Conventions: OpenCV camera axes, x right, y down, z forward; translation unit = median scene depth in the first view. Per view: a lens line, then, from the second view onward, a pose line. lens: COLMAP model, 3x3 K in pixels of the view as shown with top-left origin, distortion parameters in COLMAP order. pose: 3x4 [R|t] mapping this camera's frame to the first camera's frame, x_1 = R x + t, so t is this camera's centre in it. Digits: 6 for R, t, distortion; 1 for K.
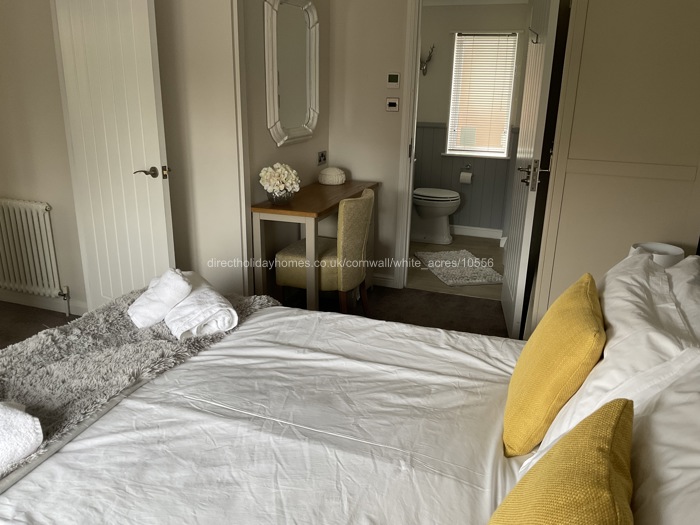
lens RADIAL K [[580.5, 0, 350.0], [0, 580.5, 262.5], [0, 0, 1]] dist [0.089982, -0.206377]
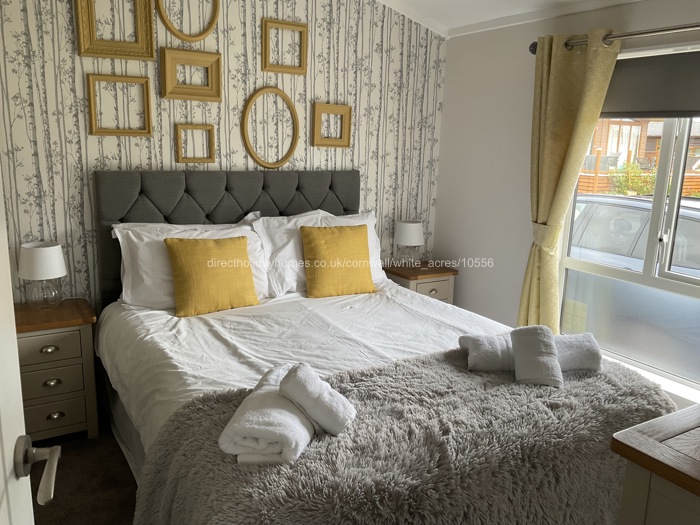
lens RADIAL K [[580.5, 0, 350.0], [0, 580.5, 262.5], [0, 0, 1]] dist [0.089982, -0.206377]
pose [[-0.778471, -0.173438, 0.603243, -0.534139], [0.148106, 0.883174, 0.445048, -0.303274], [-0.609957, 0.435801, -0.661838, 0.936811]]
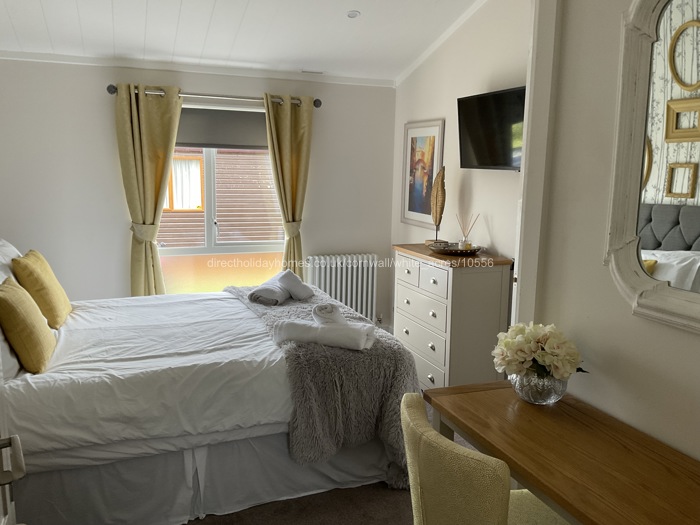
lens RADIAL K [[580.5, 0, 350.0], [0, 580.5, 262.5], [0, 0, 1]] dist [0.089982, -0.206377]
pose [[-0.751178, 0.077739, -0.655506, 0.343155], [-0.225021, 0.903405, 0.365001, -0.372049], [0.620562, 0.421683, -0.661125, 1.226567]]
